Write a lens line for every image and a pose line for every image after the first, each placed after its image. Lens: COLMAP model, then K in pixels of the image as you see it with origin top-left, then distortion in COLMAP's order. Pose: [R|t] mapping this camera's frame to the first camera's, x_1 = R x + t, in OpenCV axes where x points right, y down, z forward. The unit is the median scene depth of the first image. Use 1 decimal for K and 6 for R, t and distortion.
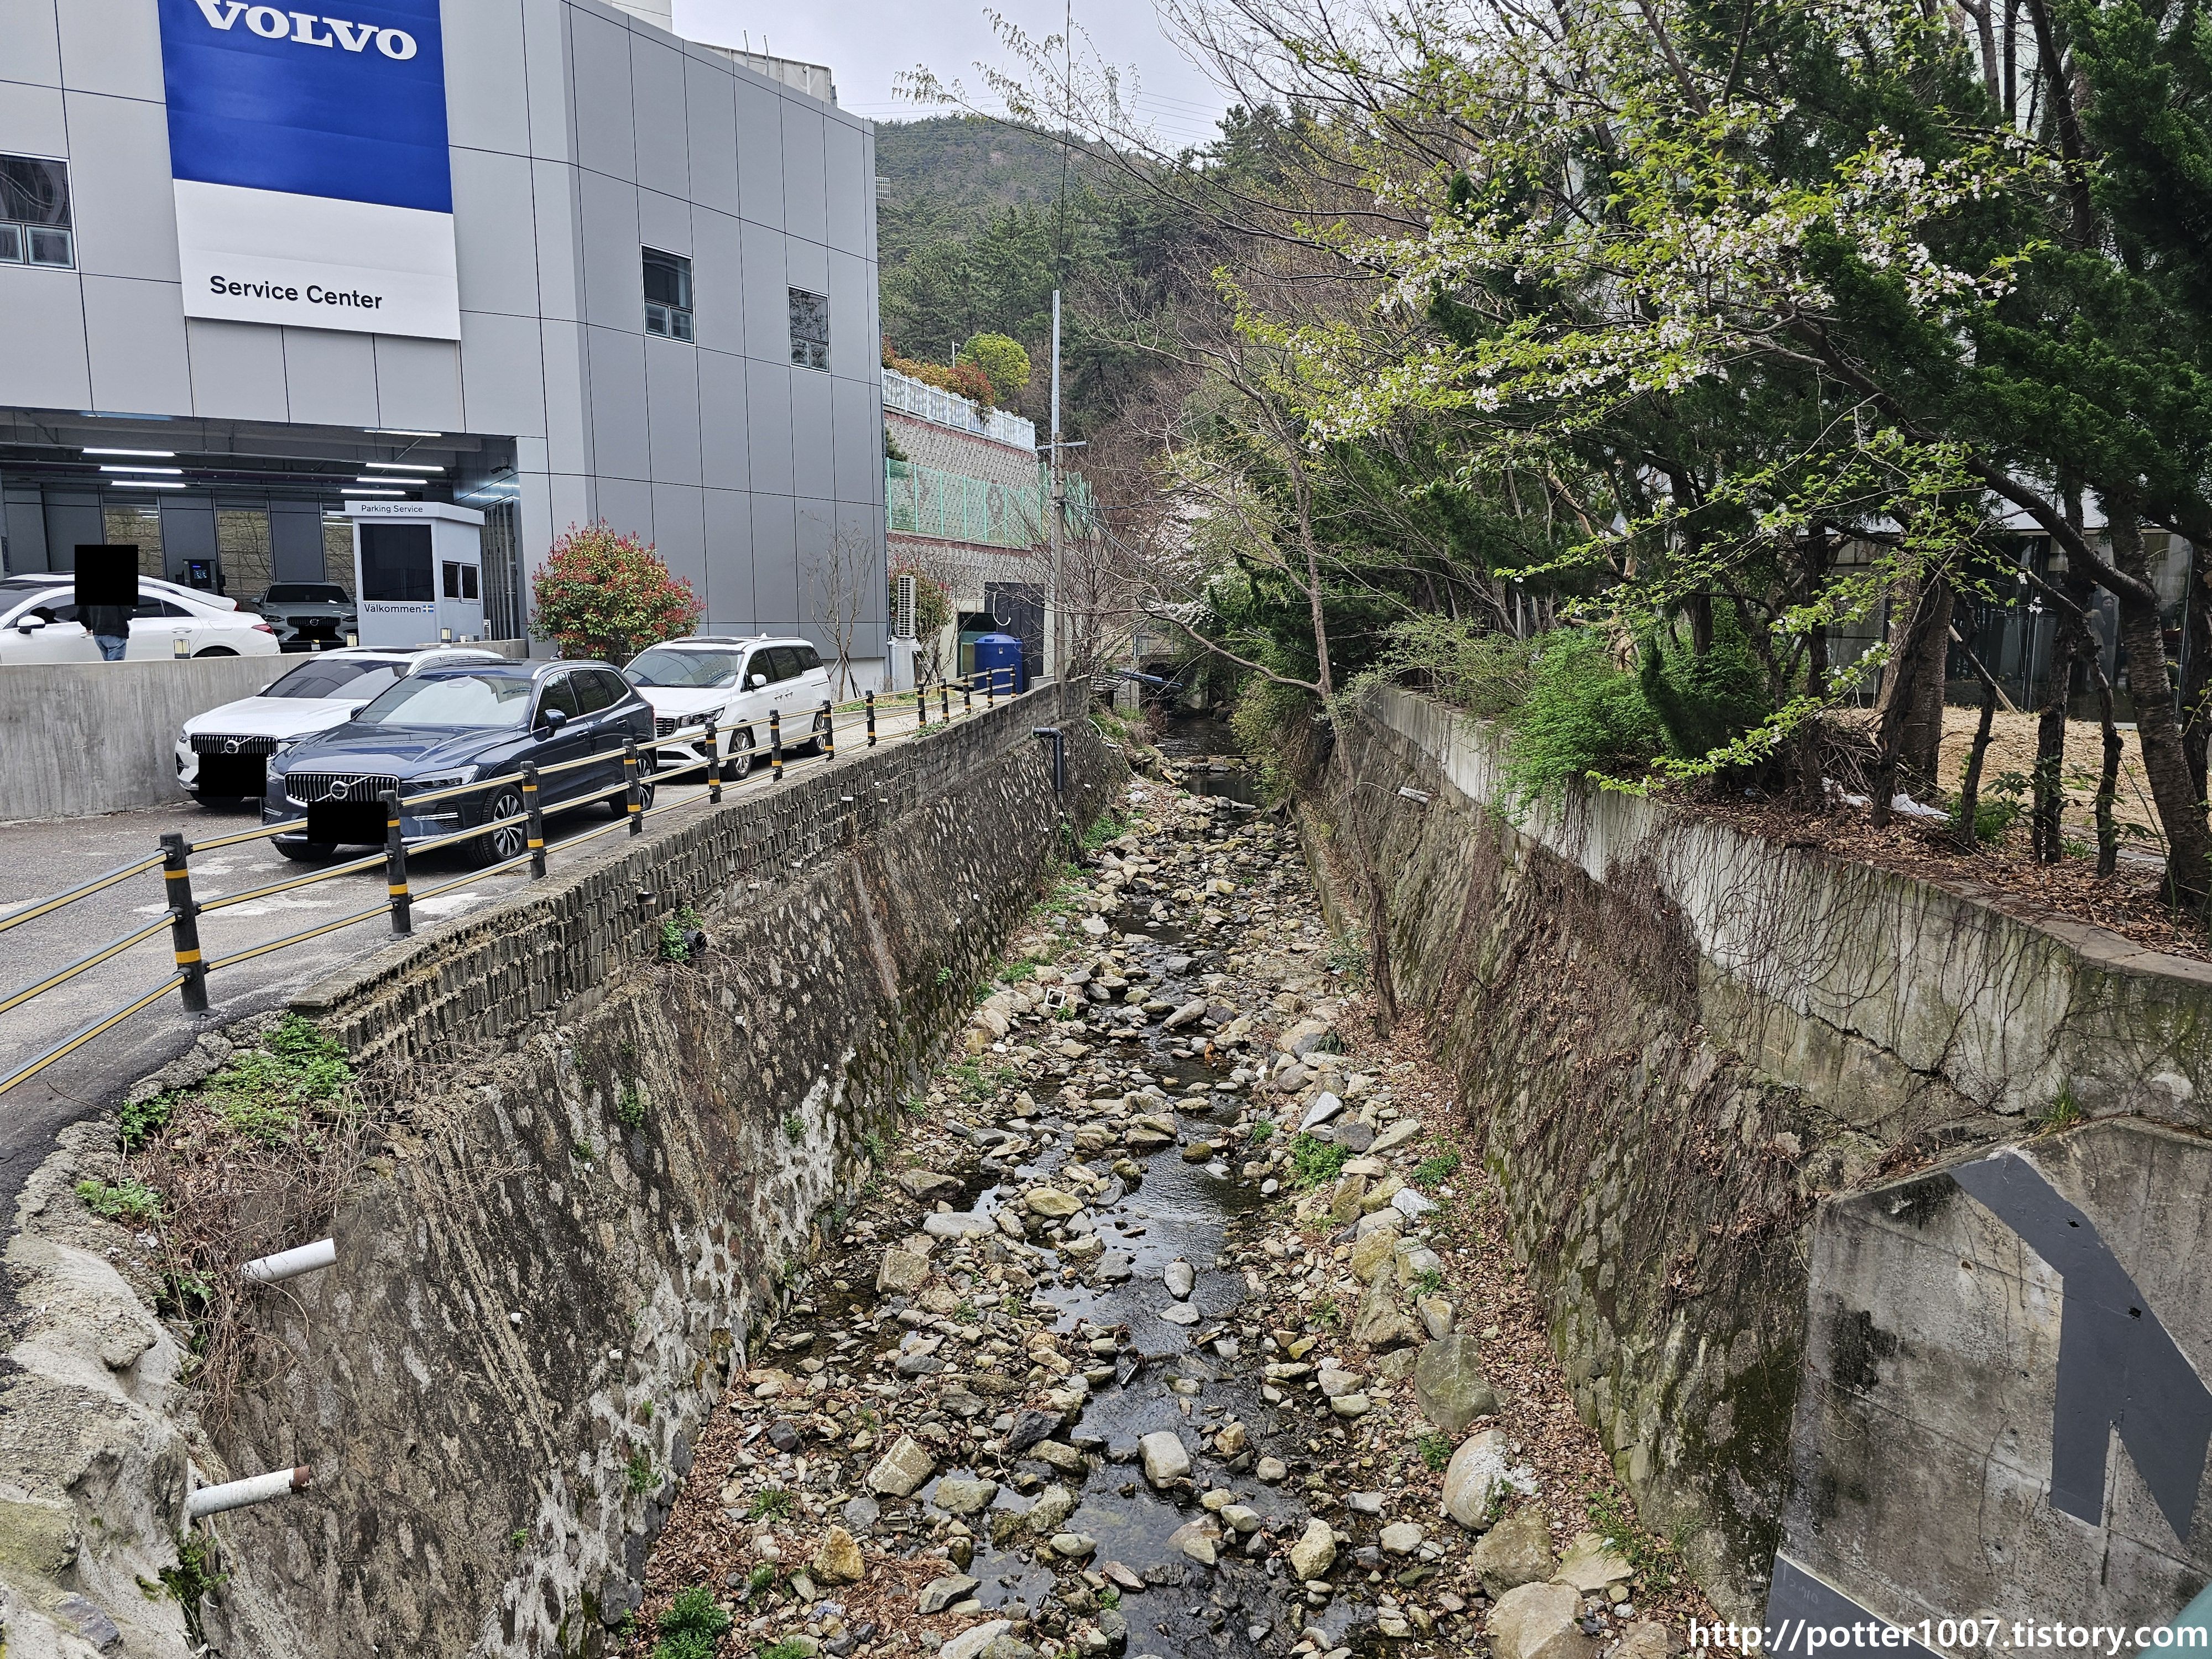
lens RADIAL K [[1516.8, 0, 1106.0], [0, 1516.8, 829.5], [0, 0, 1]] dist [0.002900, -0.001665]
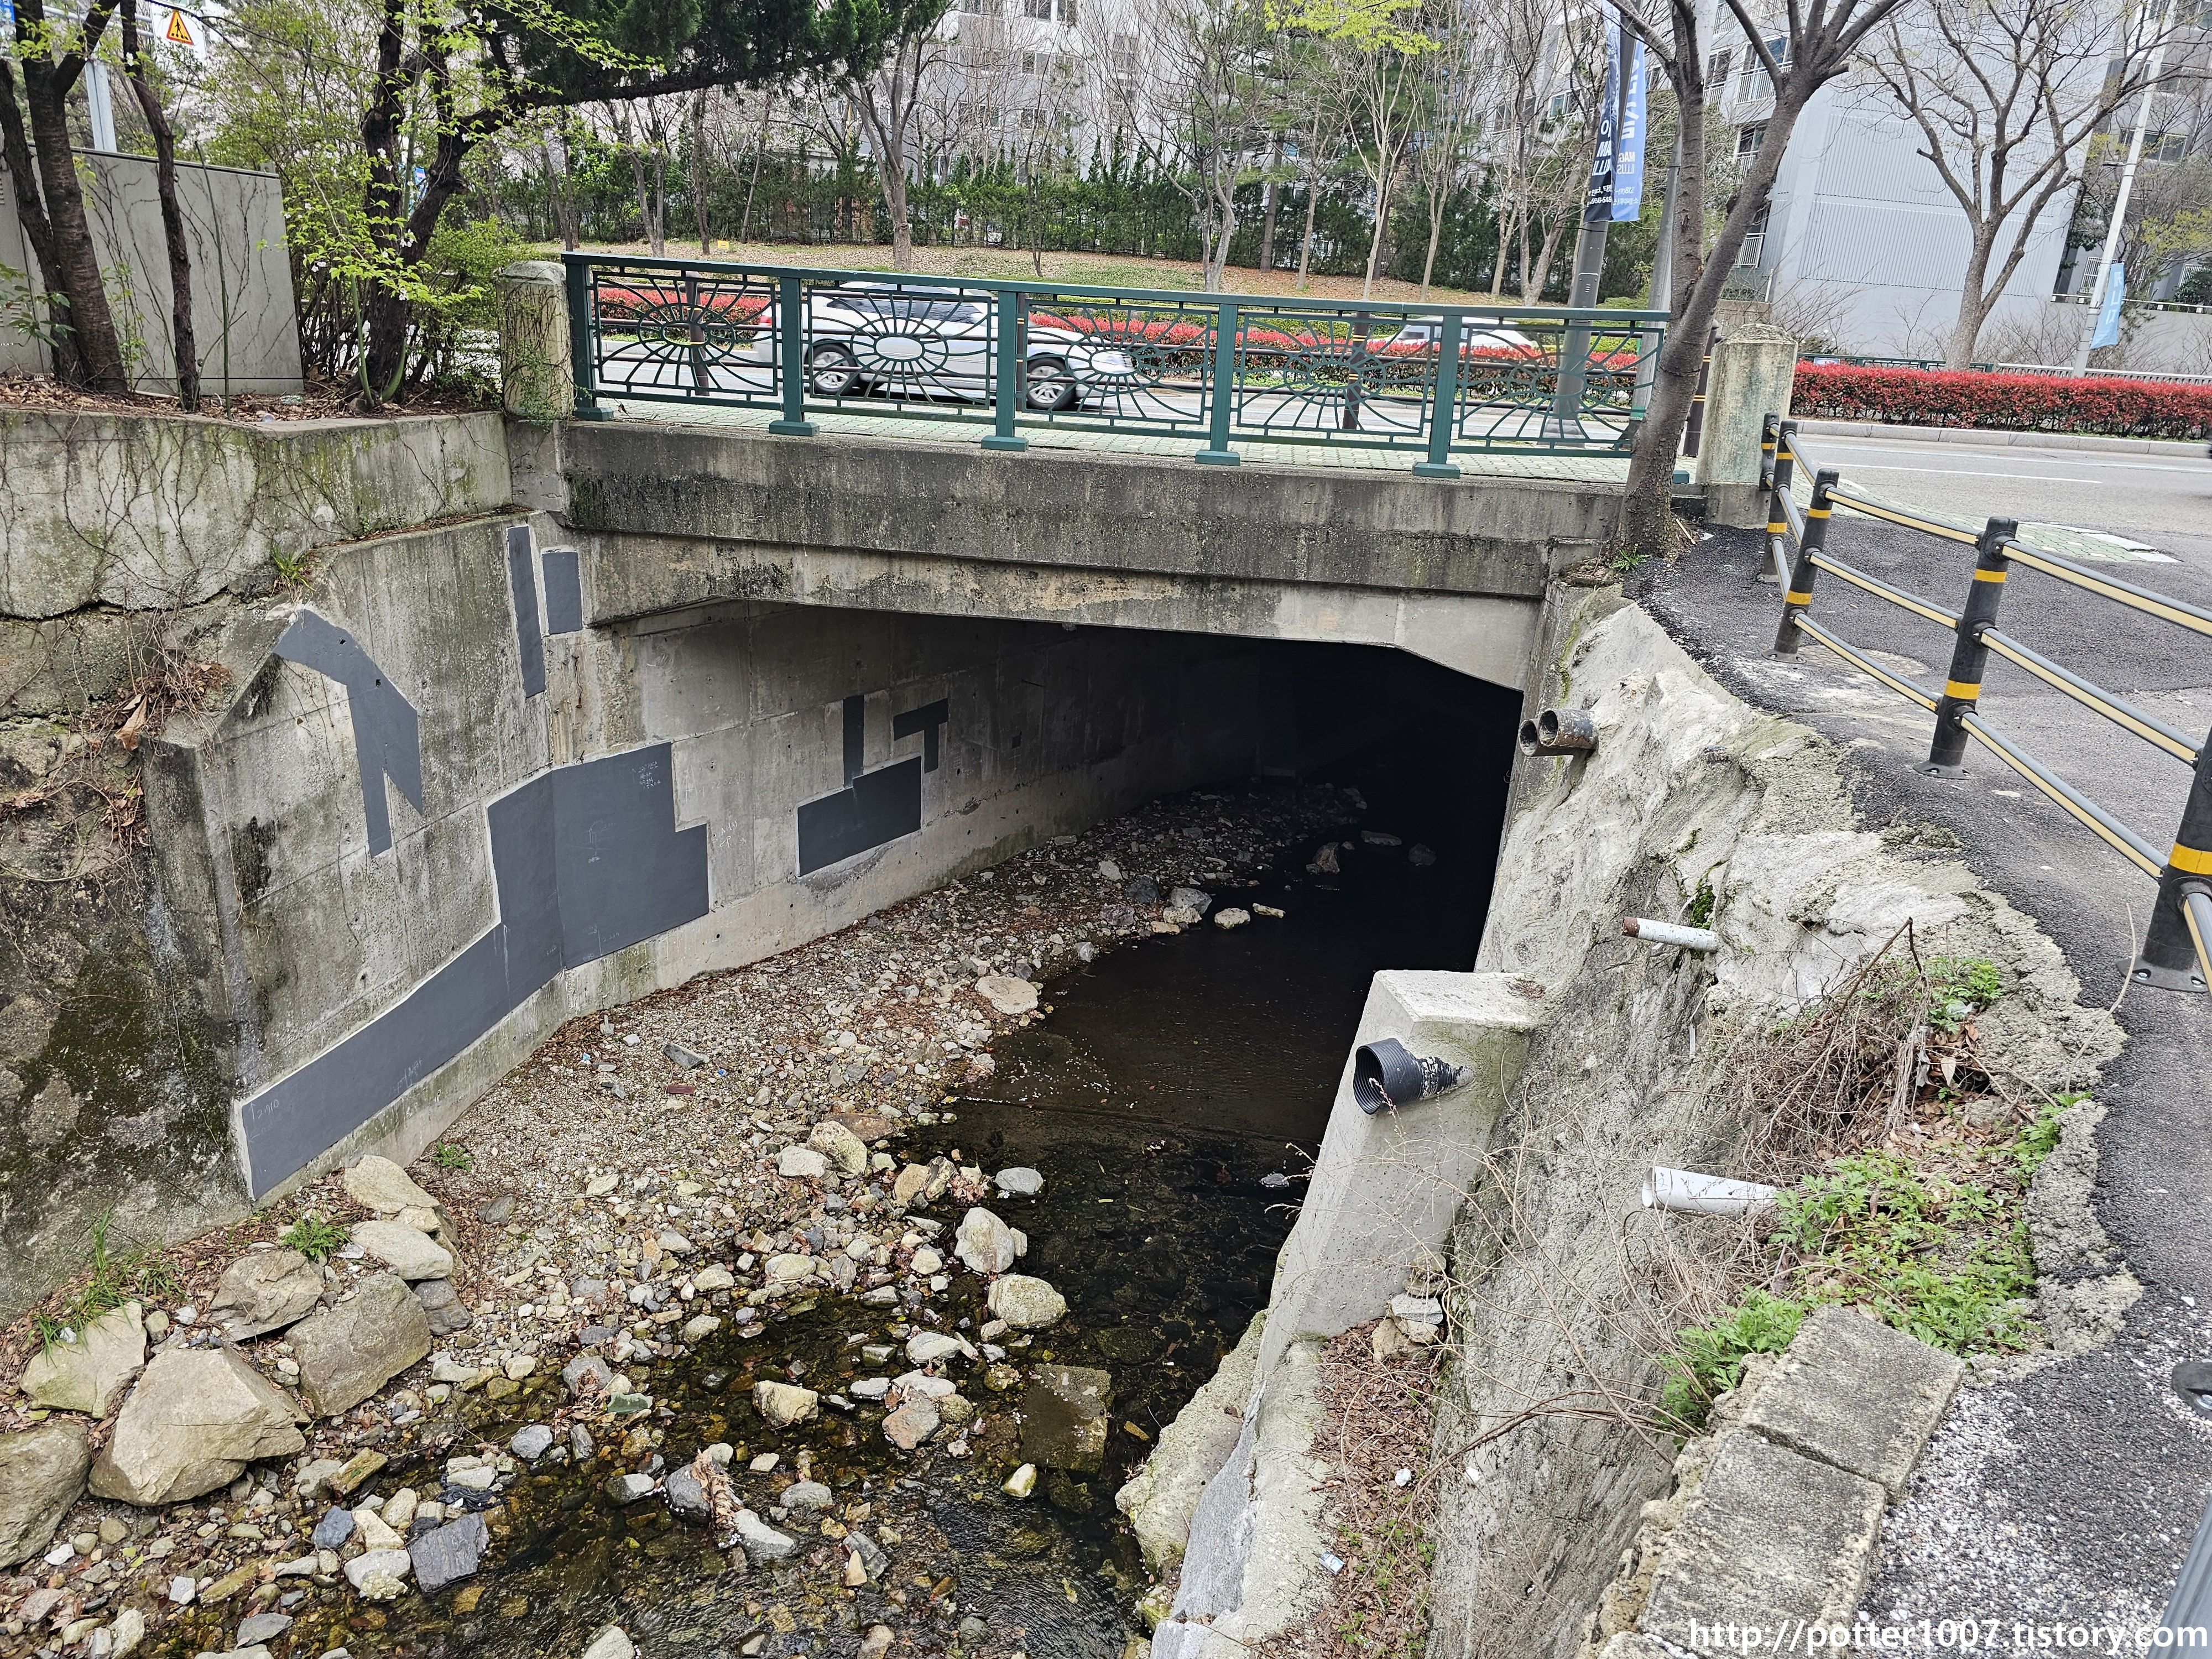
lens RADIAL K [[1516.8, 0, 1106.0], [0, 1516.8, 829.5], [0, 0, 1]] dist [0.002900, -0.001665]
pose [[-0.752058, -0.258262, 0.606391, -0.627929], [0.026847, 0.907265, 0.419701, -0.110310], [-0.658550, 0.331919, -0.675382, 1.407383]]
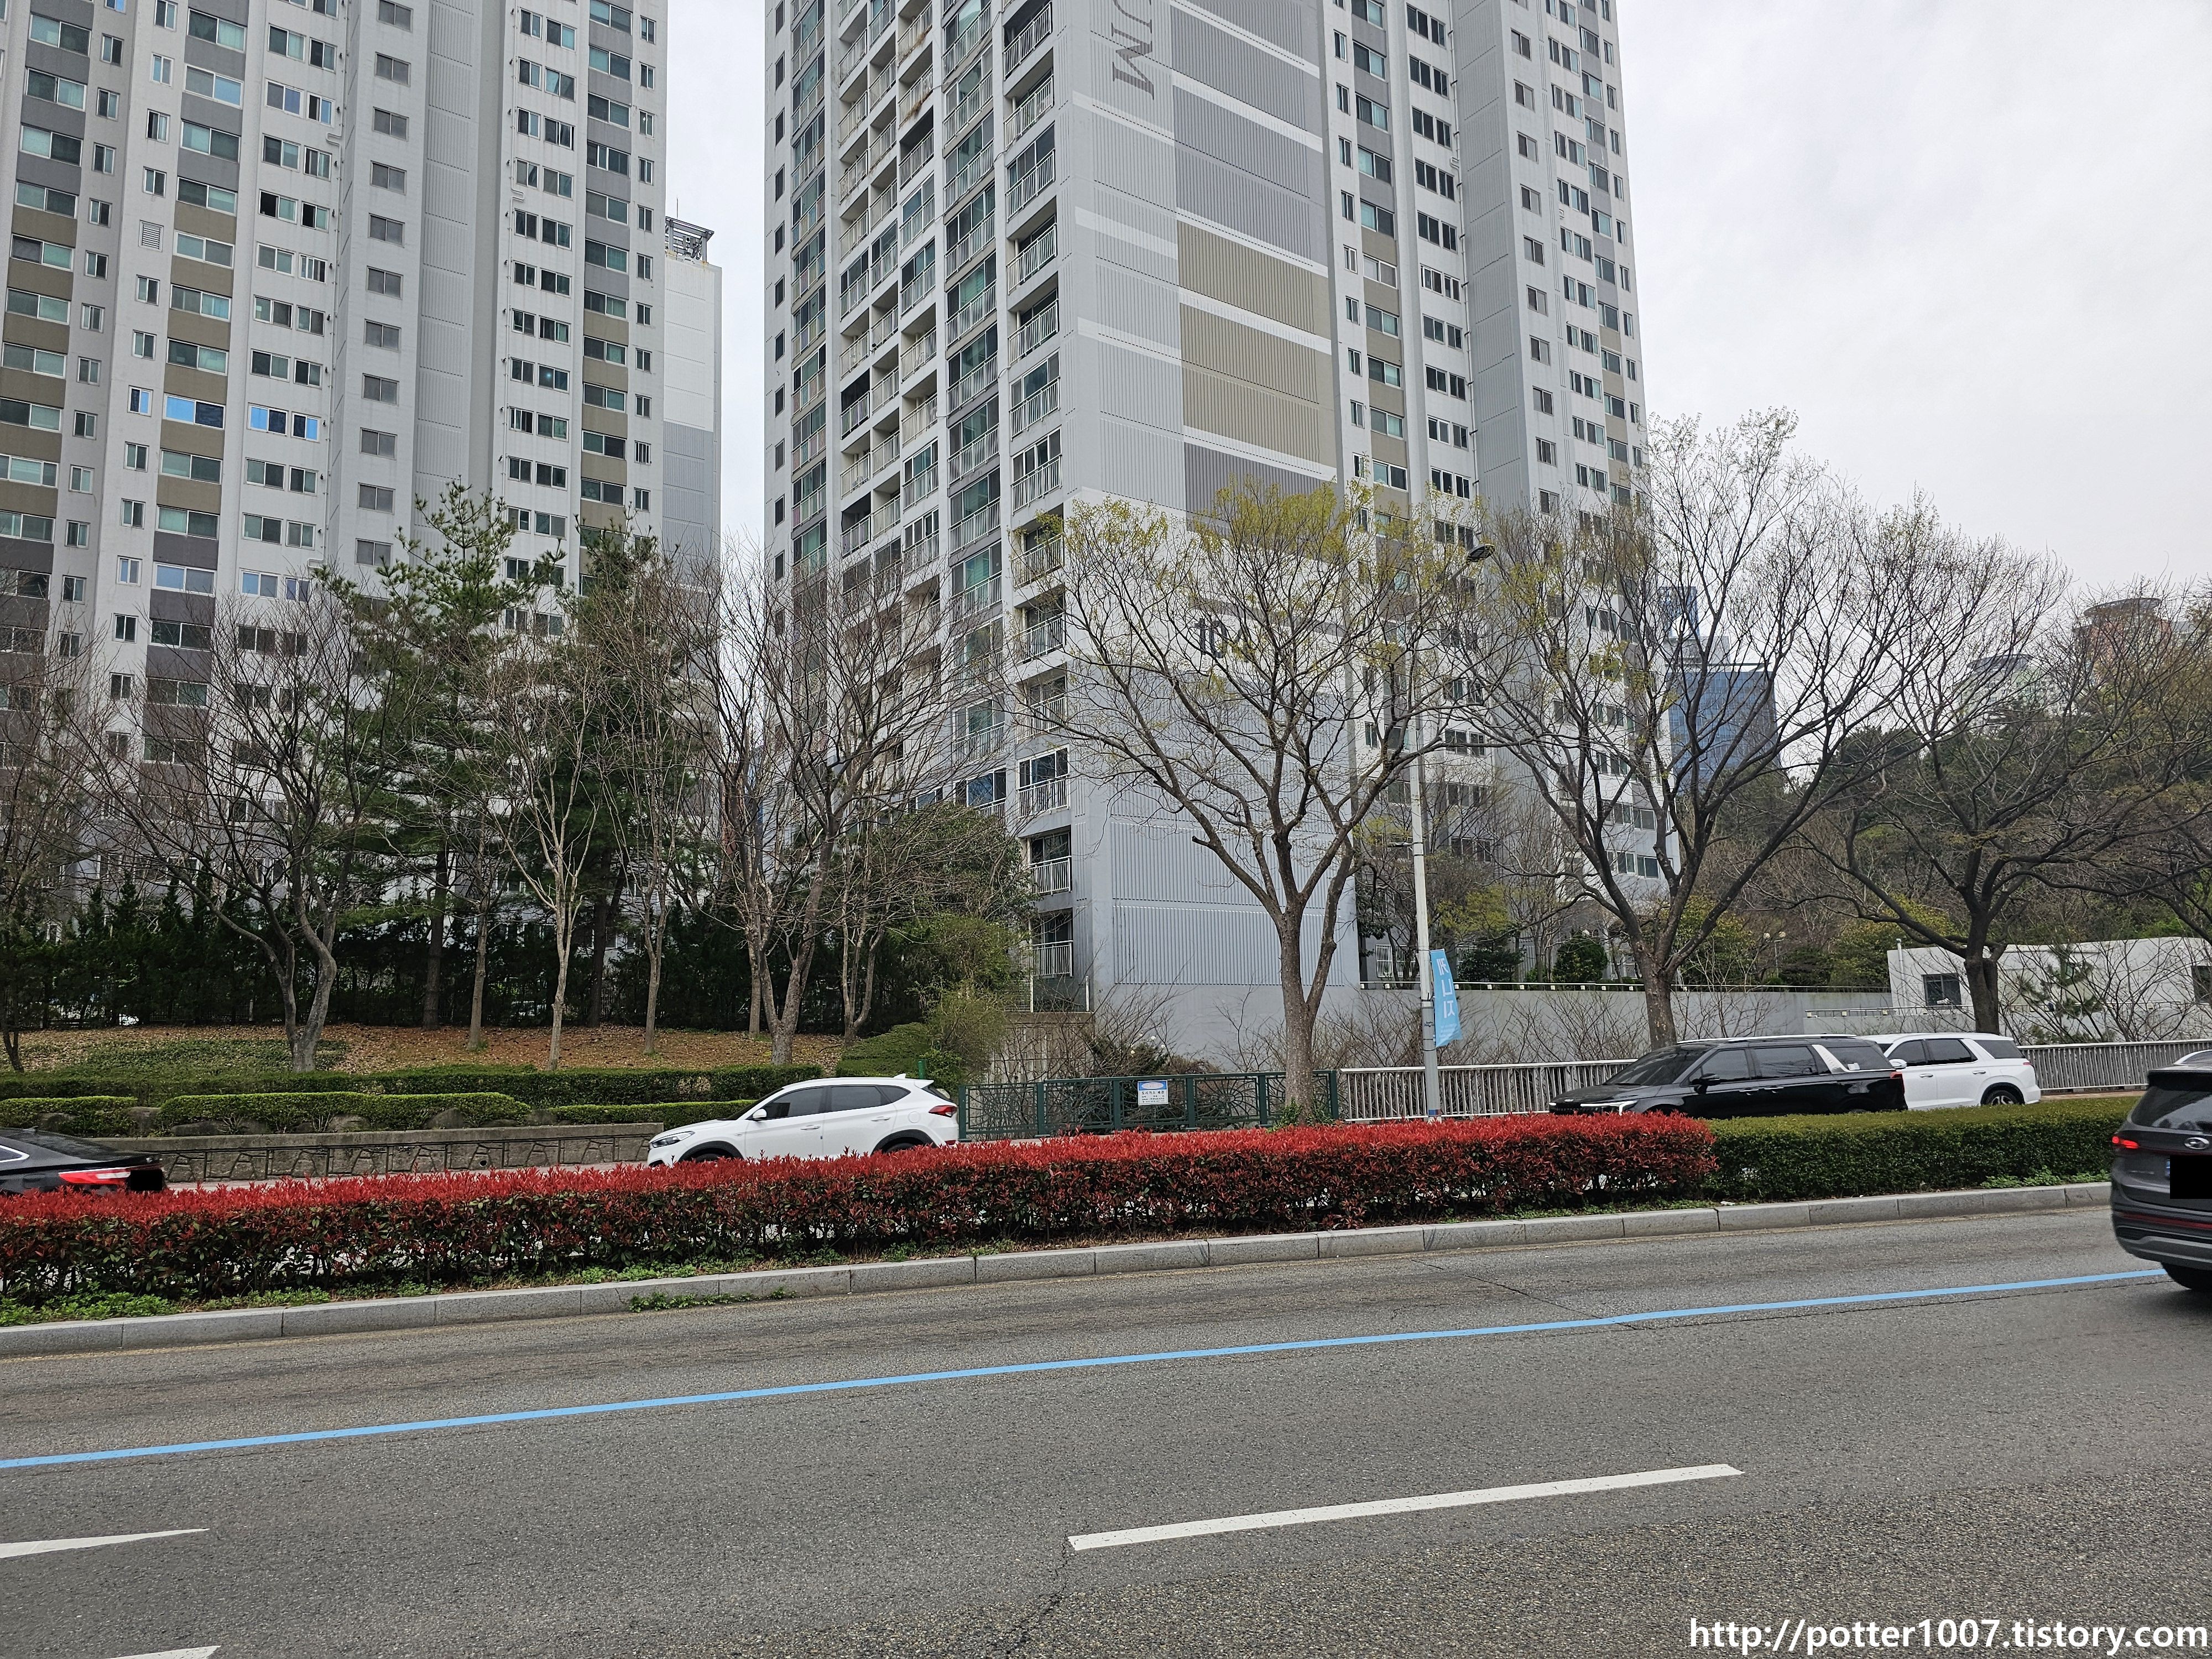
lens RADIAL K [[1516.8, 0, 1106.0], [0, 1516.8, 829.5], [0, 0, 1]] dist [0.002900, -0.001665]
pose [[-0.941825, 0.068733, 0.329002, -0.550473], [0.069139, 0.997552, -0.010480, -0.085497], [-0.328917, 0.012877, -0.944271, 1.087080]]
